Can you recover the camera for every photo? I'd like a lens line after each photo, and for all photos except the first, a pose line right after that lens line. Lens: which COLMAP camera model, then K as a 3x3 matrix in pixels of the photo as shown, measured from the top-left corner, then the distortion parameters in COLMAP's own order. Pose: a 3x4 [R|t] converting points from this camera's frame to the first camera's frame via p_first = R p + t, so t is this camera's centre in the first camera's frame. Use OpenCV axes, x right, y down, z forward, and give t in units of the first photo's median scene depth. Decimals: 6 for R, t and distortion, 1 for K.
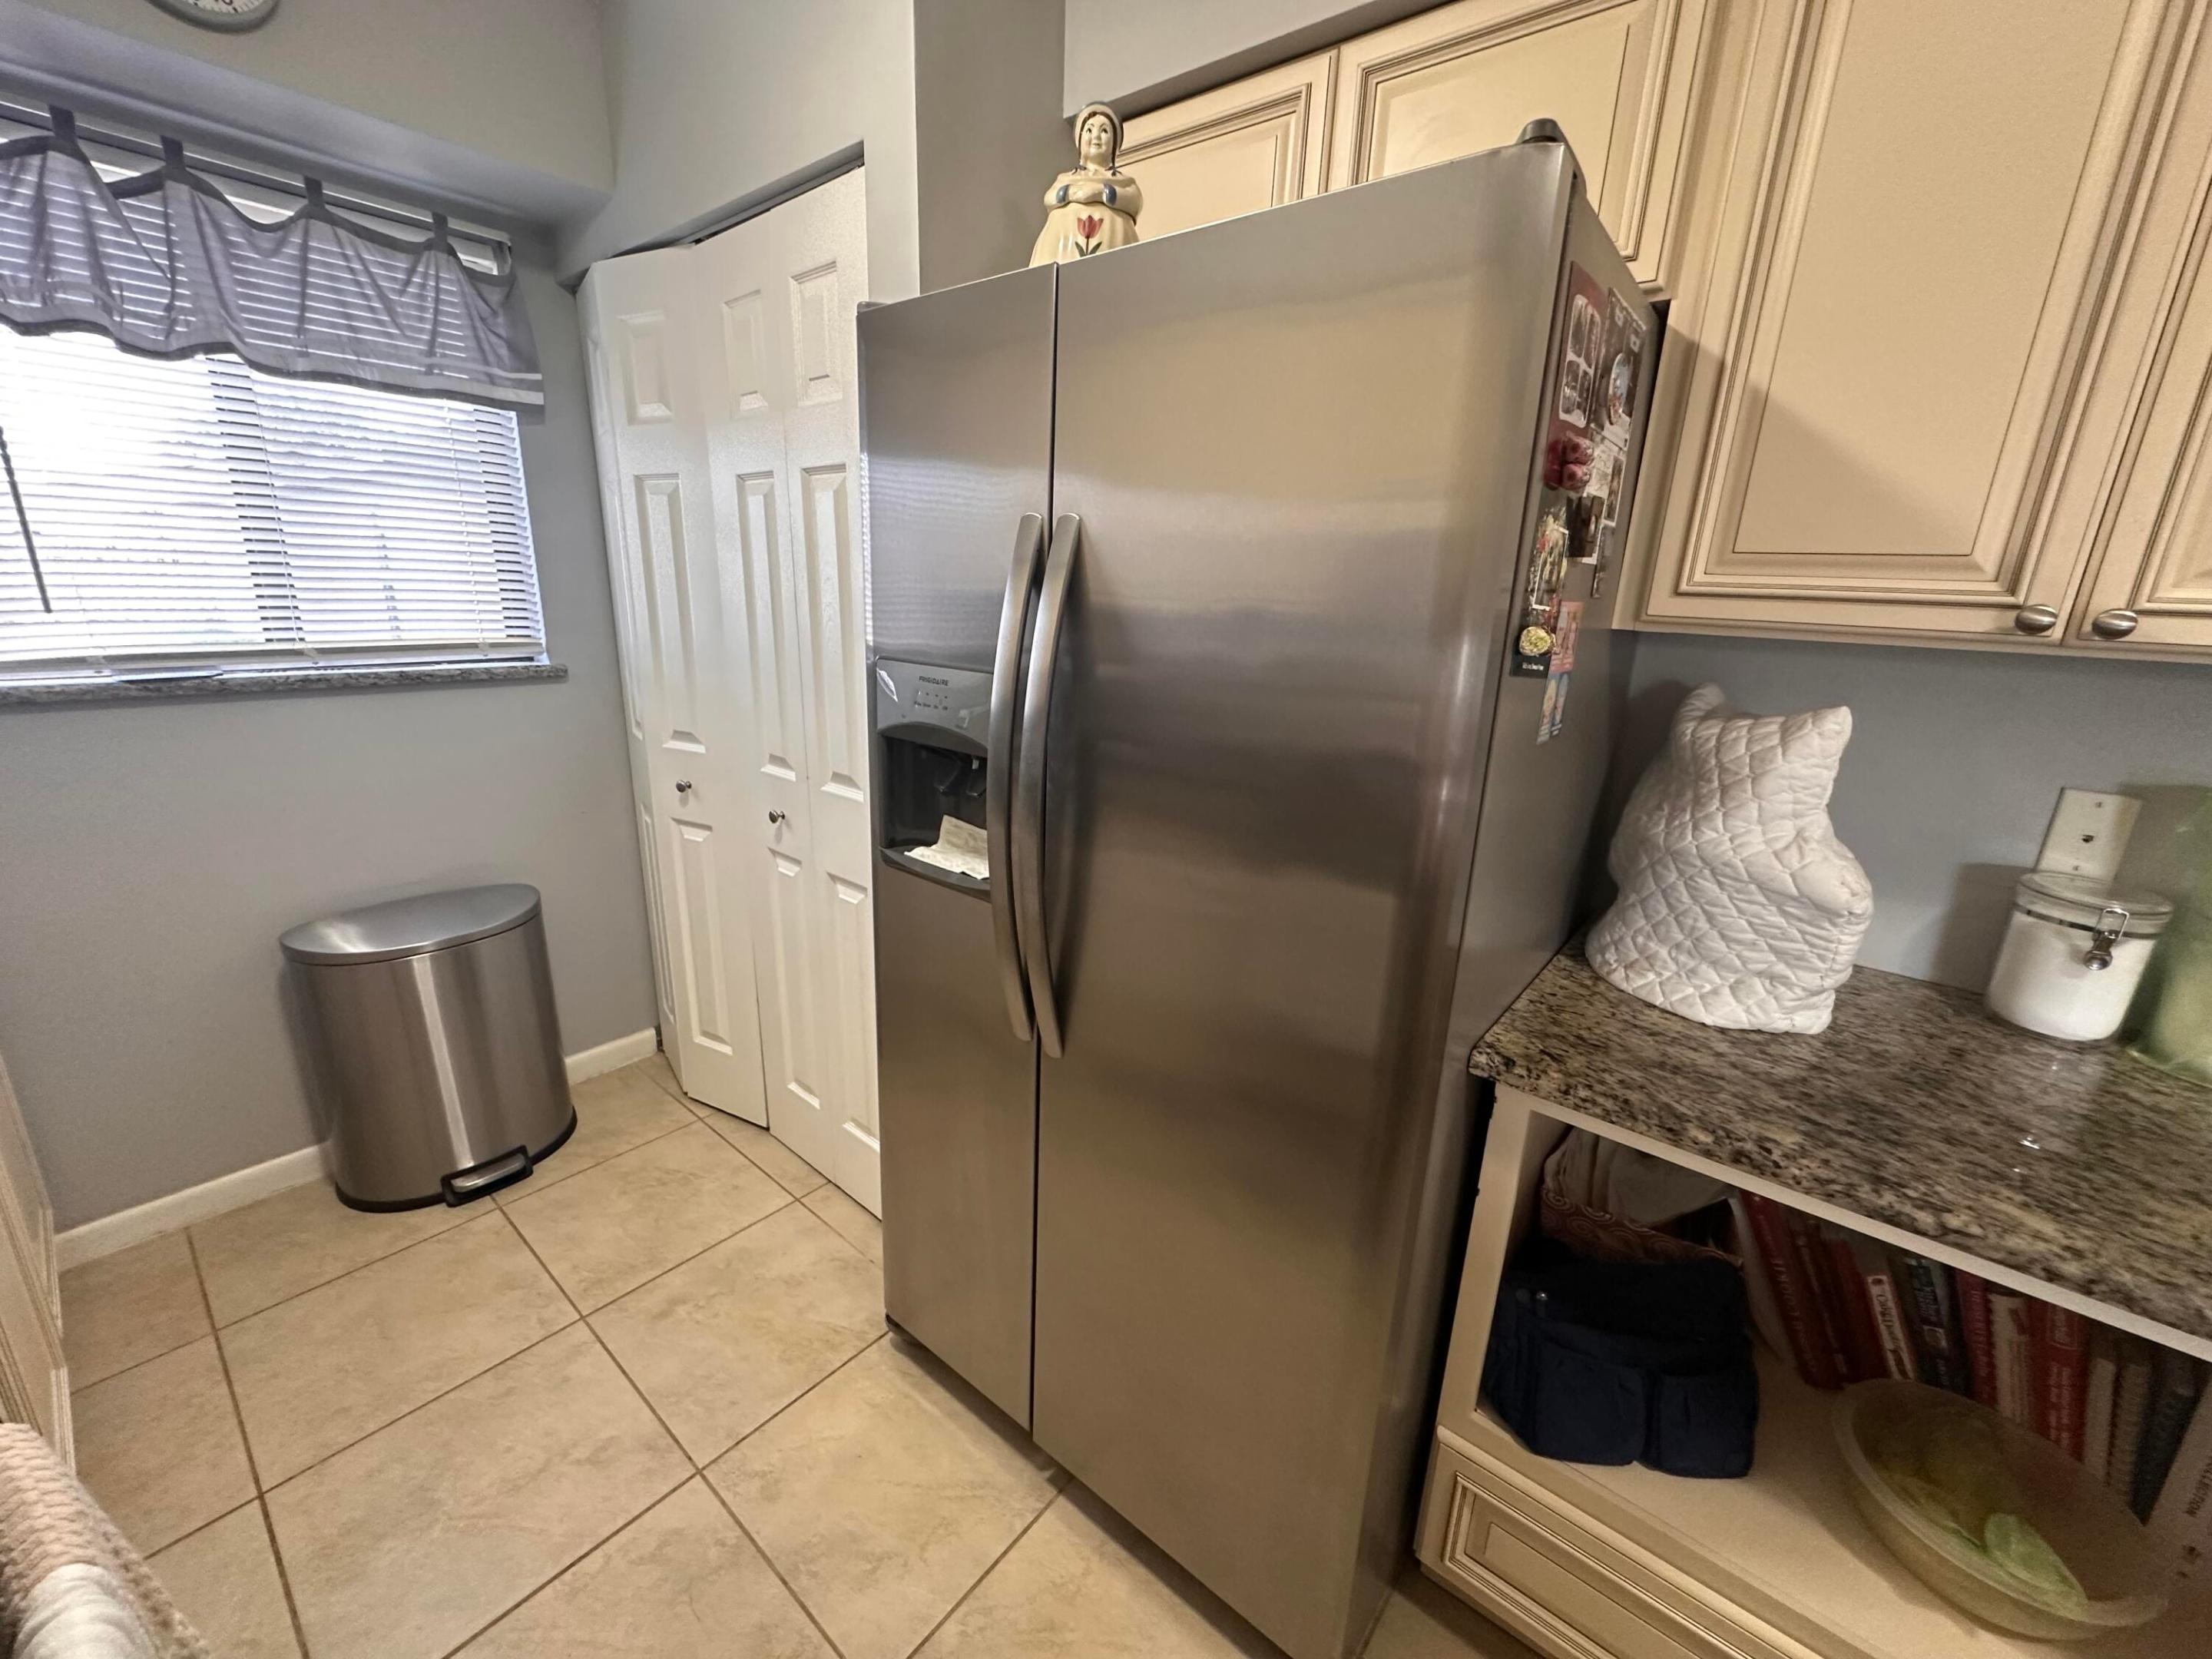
lens RADIAL K [[877.2, 0, 1107.5], [0, 877.2, 828.1], [0, 0, 1]] dist [-0.005087, 0.000243]
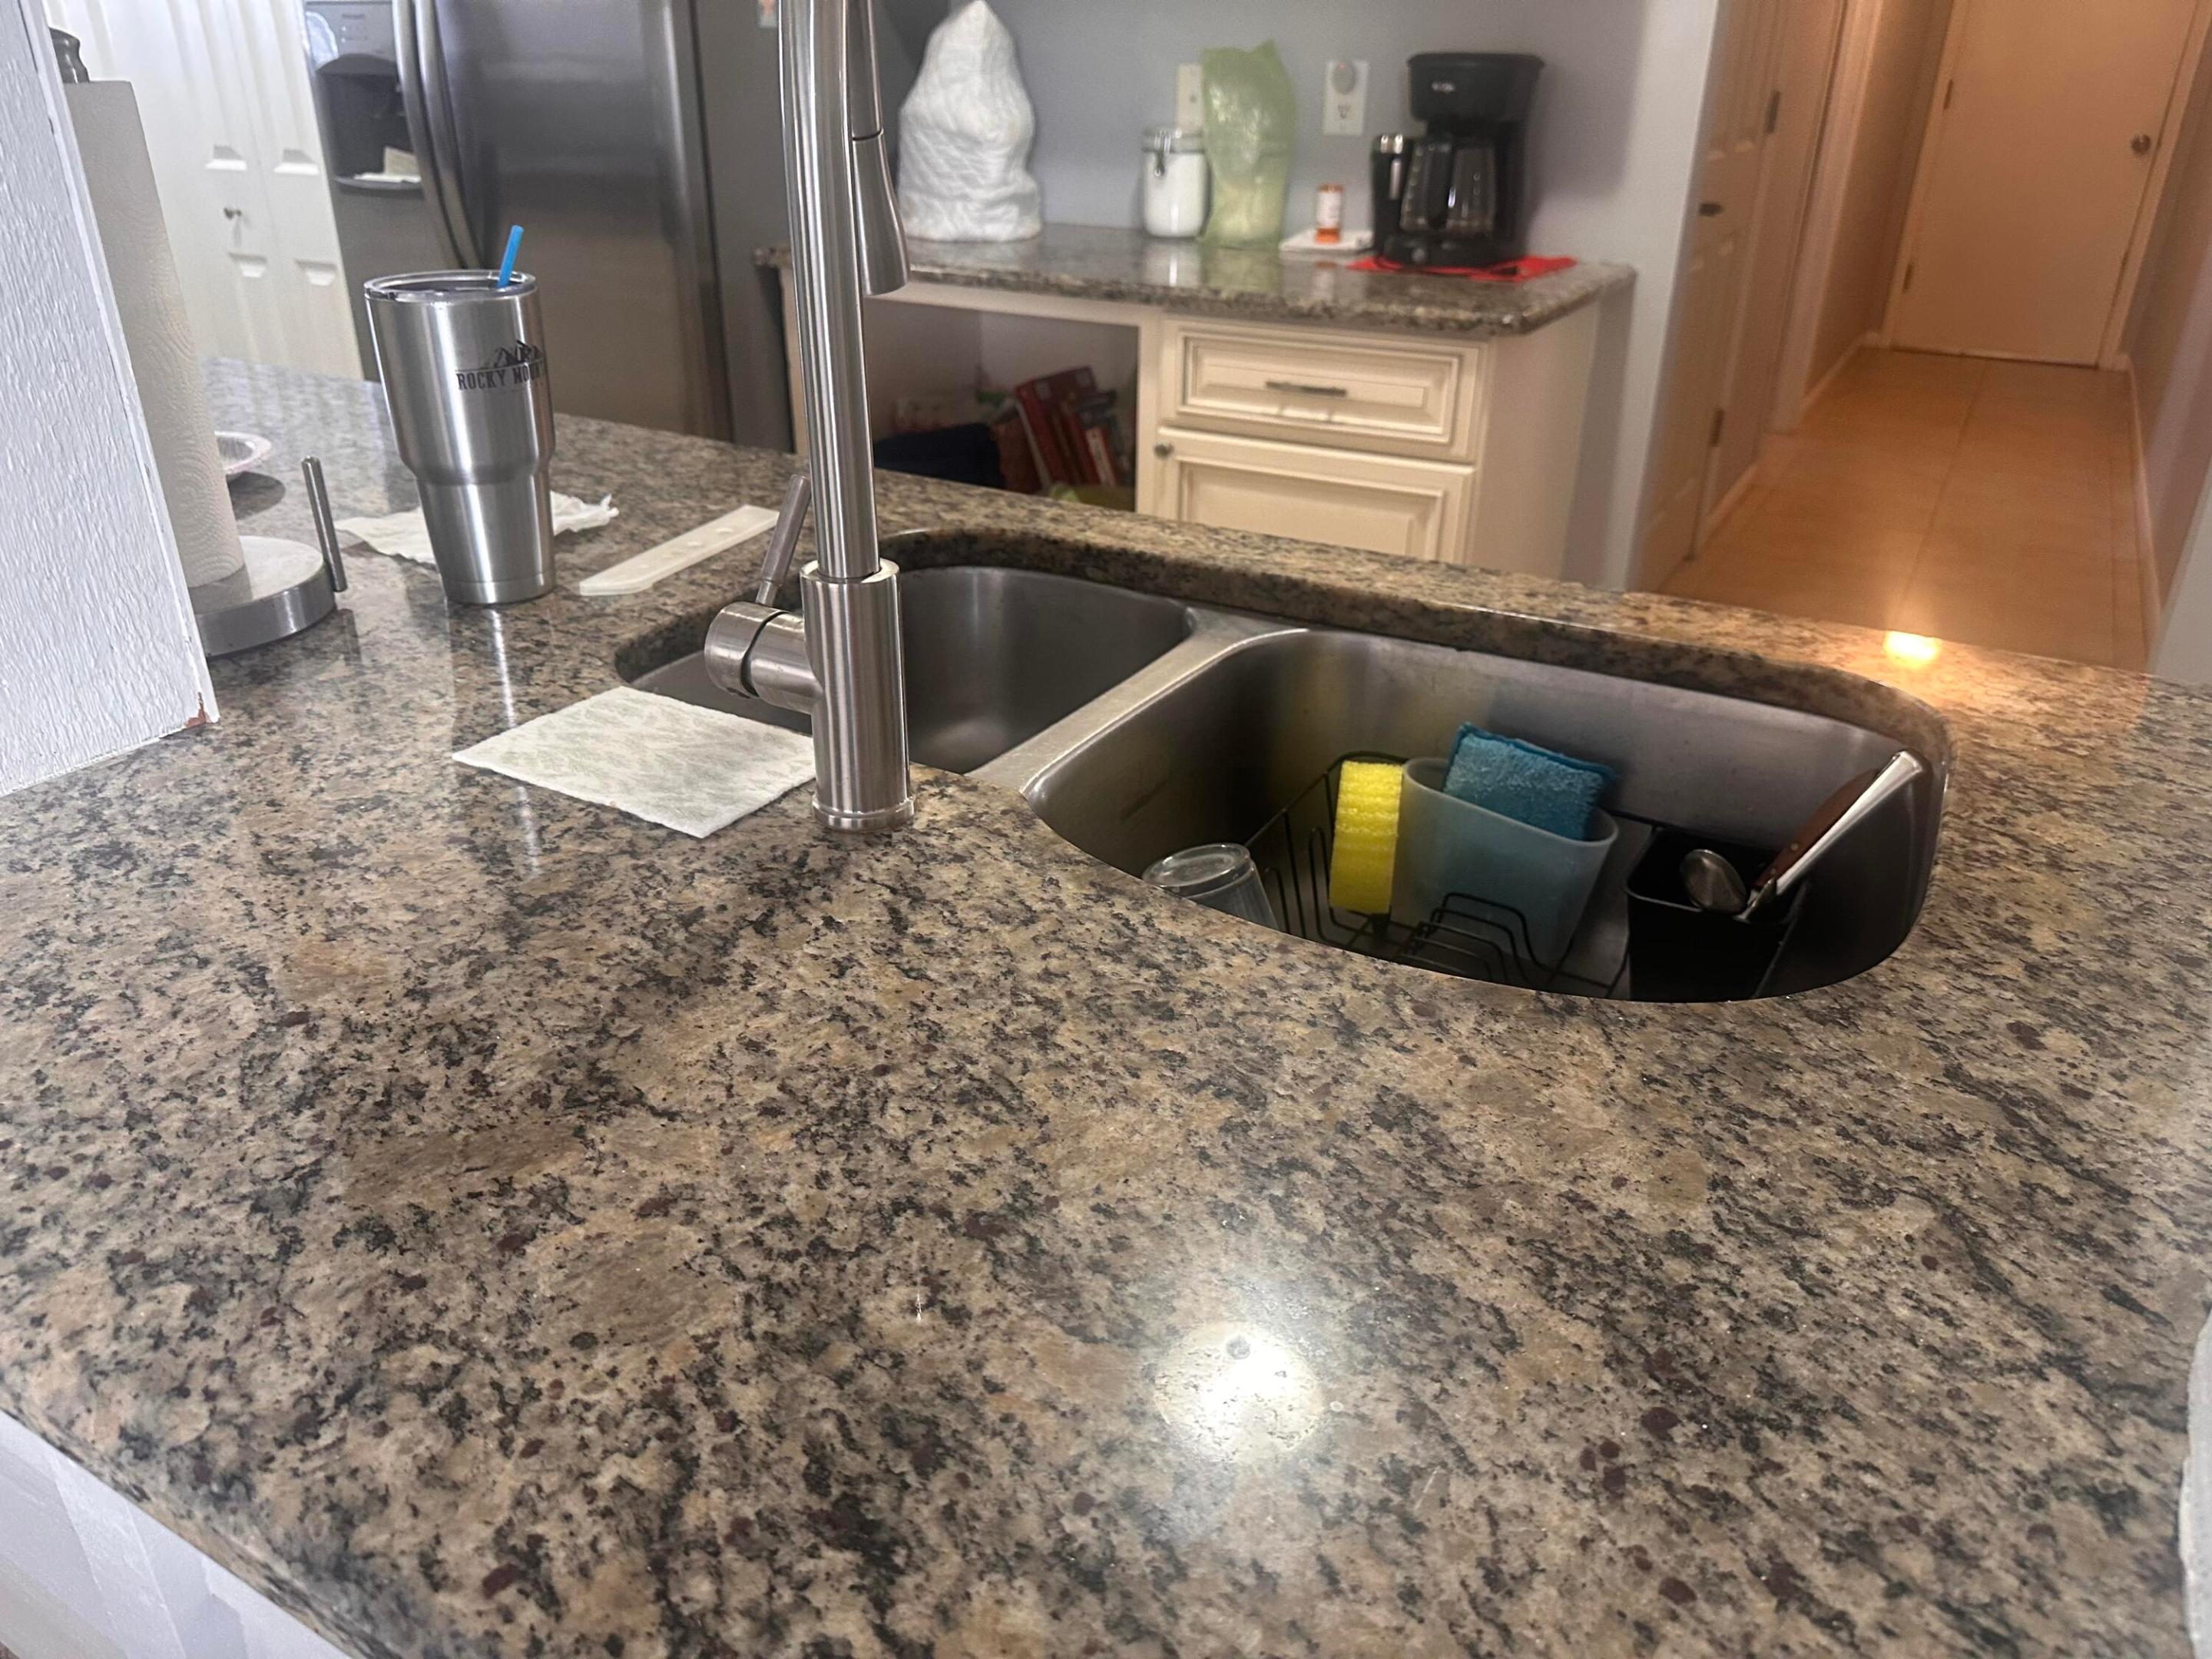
lens RADIAL K [[1584.5, 0, 1100.1], [0, 1584.5, 812.0], [0, 0, 1]] dist [0.045805, -0.033030]
pose [[0.985169, -0.109111, 0.132426, 0.305558], [0.083852, 0.979488, 0.183228, 0.435905], [-0.149701, -0.169407, 0.974110, -1.139240]]
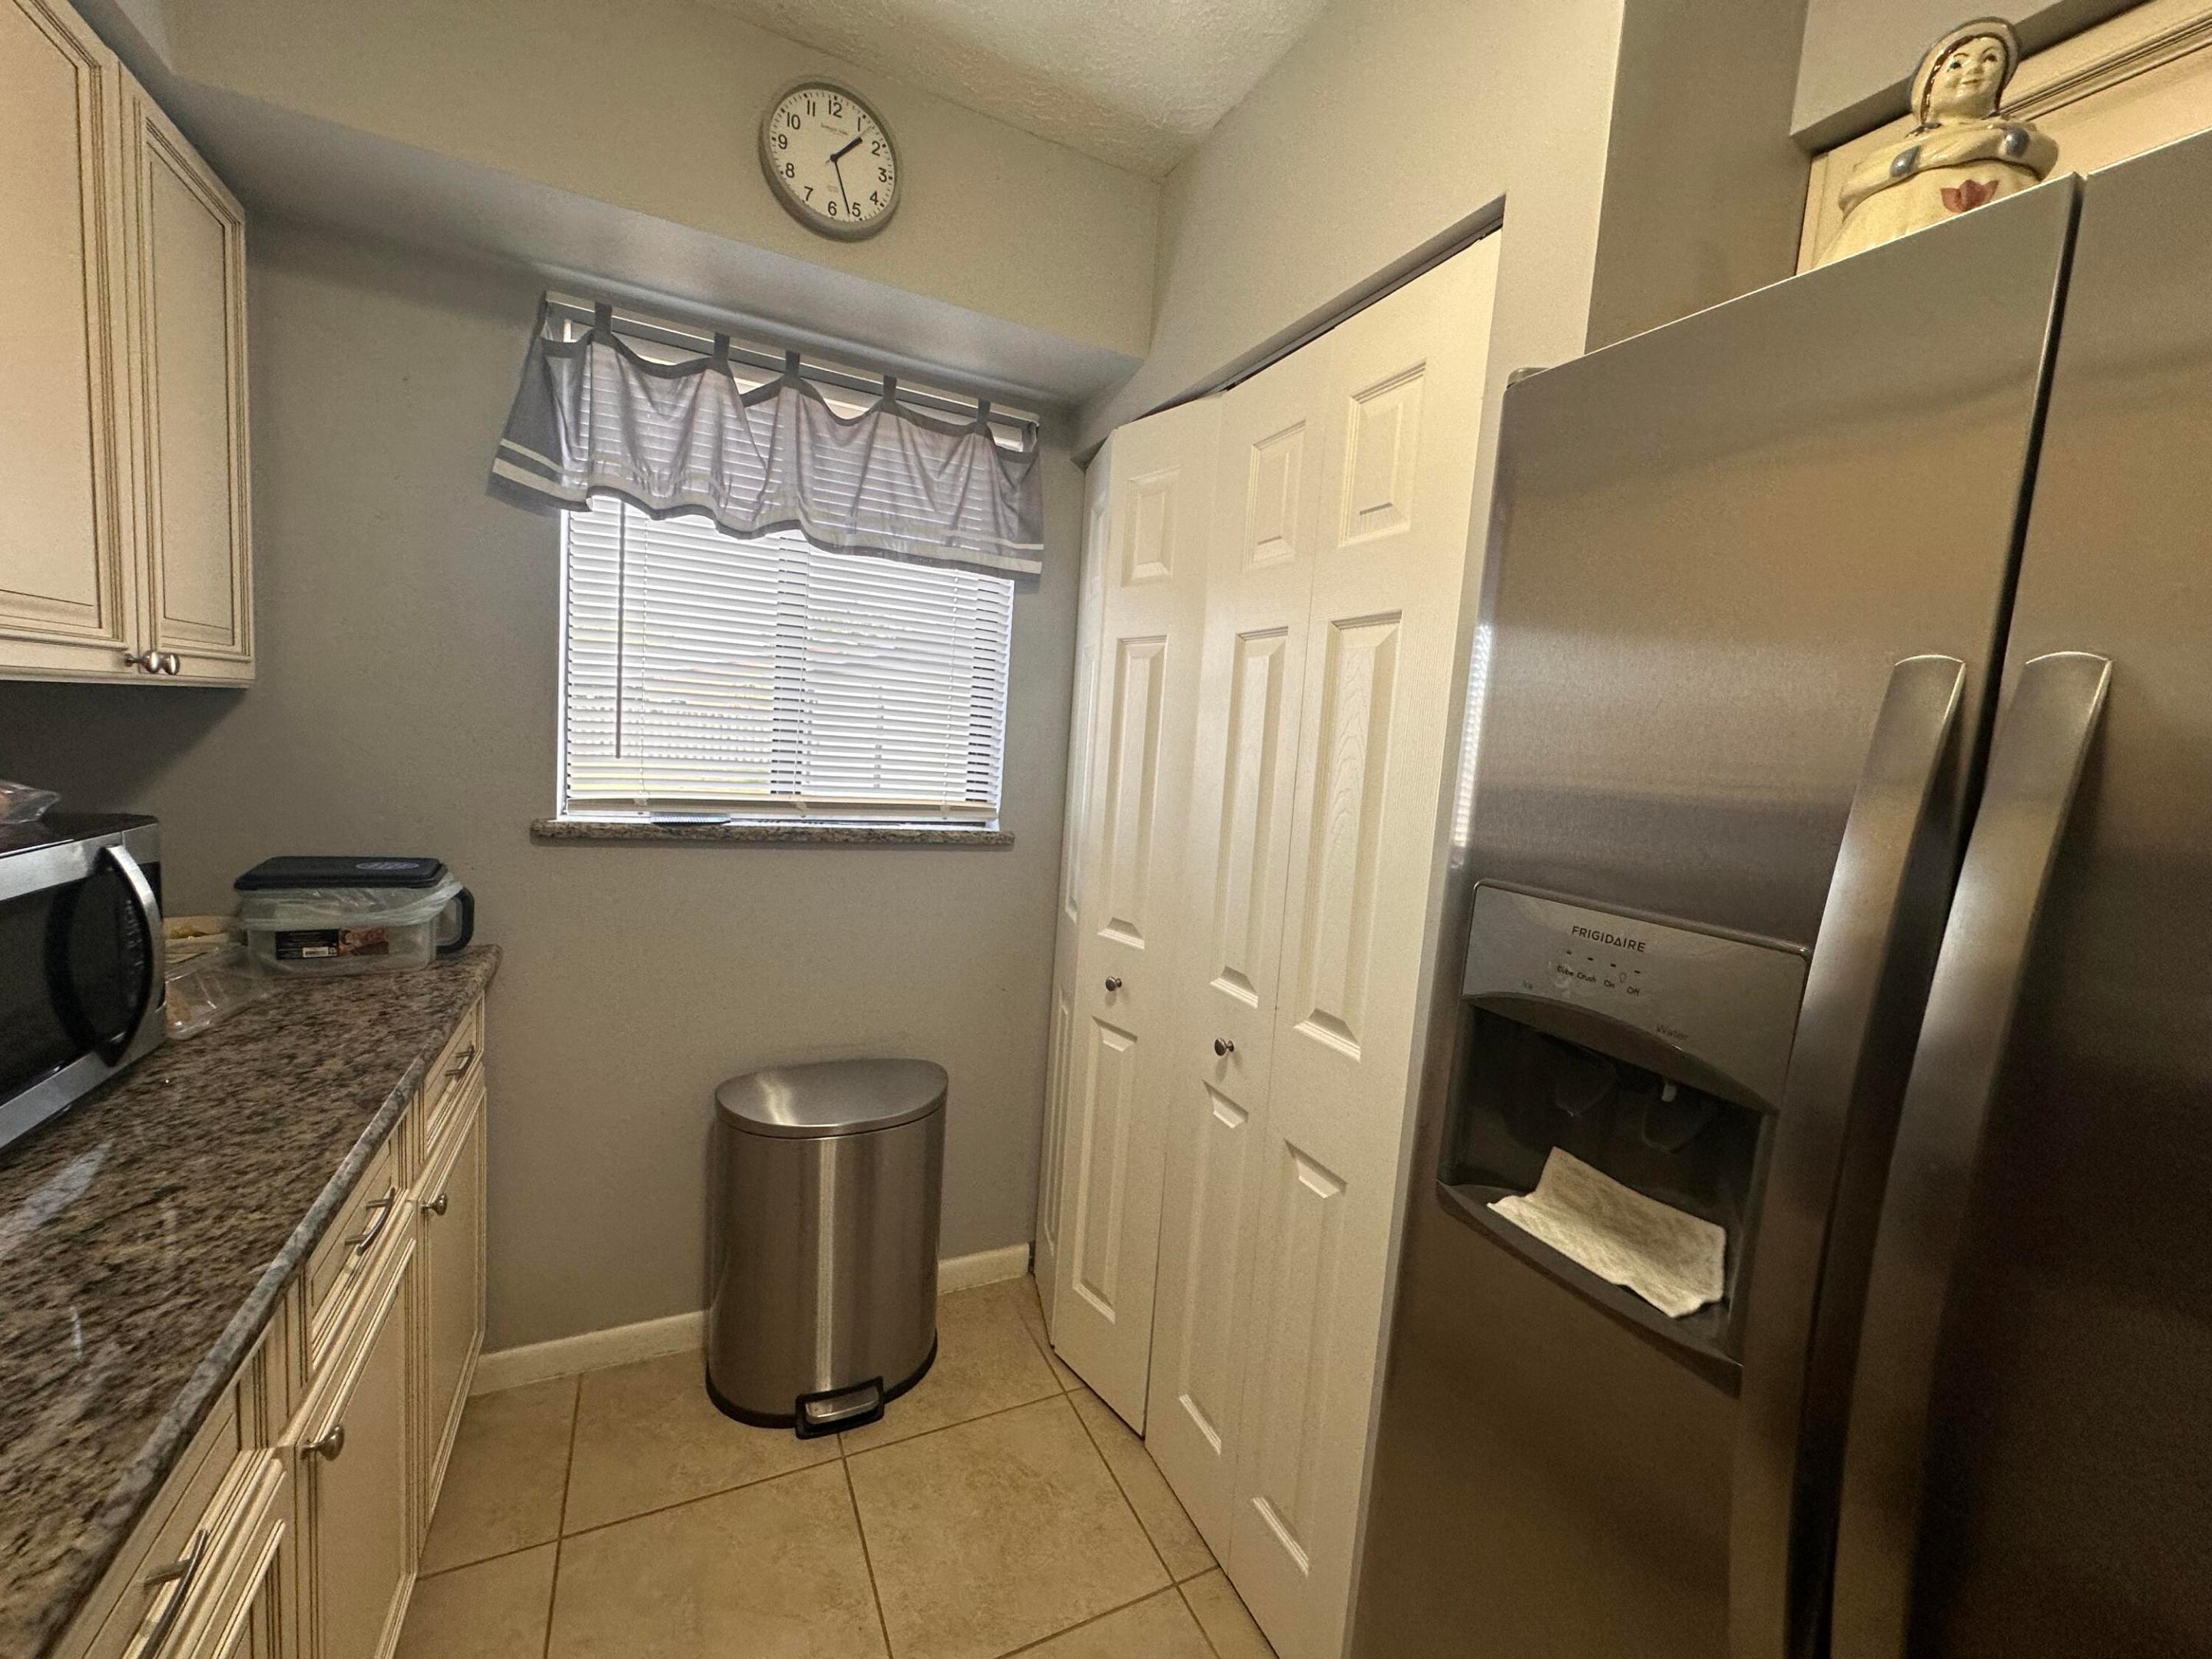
lens RADIAL K [[877.2, 0, 1105.3], [0, 877.2, 831.0], [0, 0, 1]] dist [-0.005087, 0.000243]
pose [[0.913017, 0.073894, -0.401174, -0.187026], [-0.148915, 0.975960, -0.159145, -0.065462], [0.379770, 0.205043, 0.902071, 0.230483]]
